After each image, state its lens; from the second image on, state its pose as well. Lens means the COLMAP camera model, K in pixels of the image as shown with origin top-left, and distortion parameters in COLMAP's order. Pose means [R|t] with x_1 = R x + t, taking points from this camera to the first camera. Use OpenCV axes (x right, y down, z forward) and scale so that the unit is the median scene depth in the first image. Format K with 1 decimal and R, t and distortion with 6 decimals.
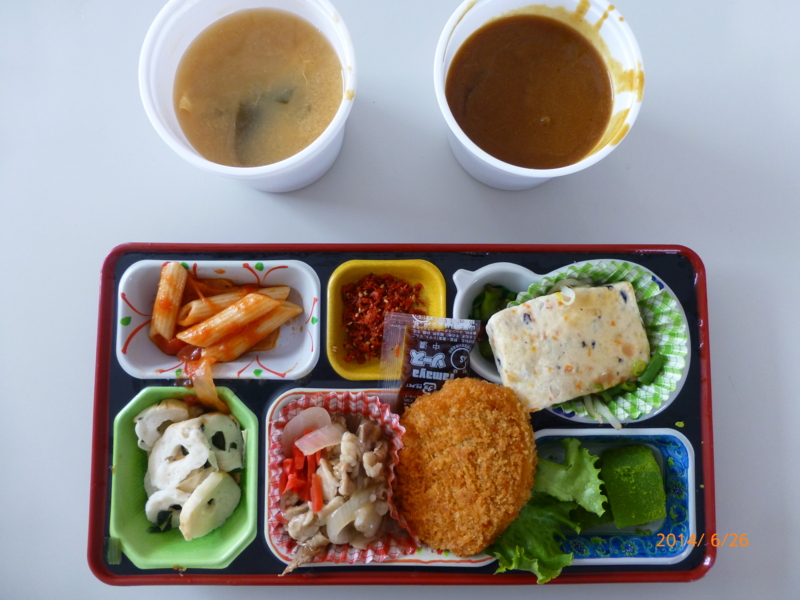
lens RADIAL K [[554.8, 0, 399.3], [0, 554.8, 301.8], [0, 0, 1]] dist [-0.008552, -0.001889]
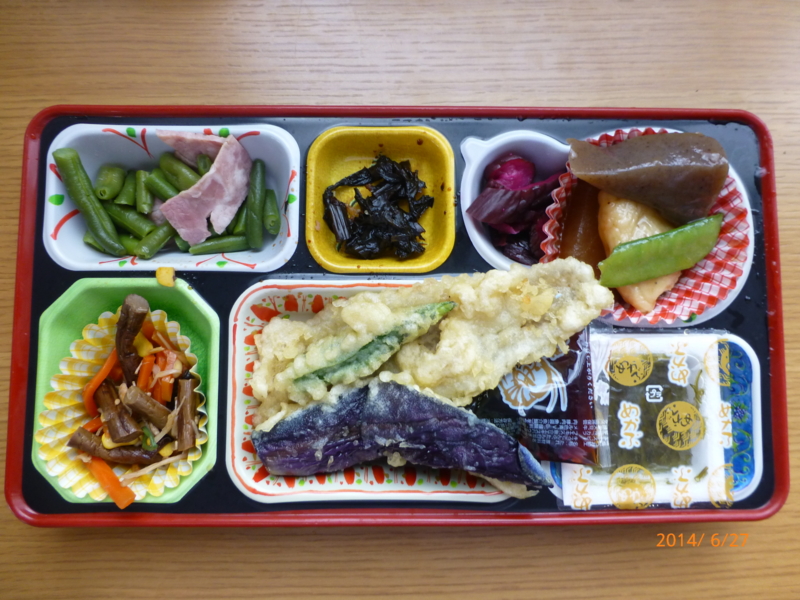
lens RADIAL K [[554.8, 0, 400.6], [0, 554.8, 298.1], [0, 0, 1]] dist [-0.008552, -0.001889]
pose [[0.999983, -0.004259, 0.004013, 0.001589], [0.004290, 0.999960, -0.007814, 0.185258], [-0.003980, 0.007831, 0.999961, 0.193065]]
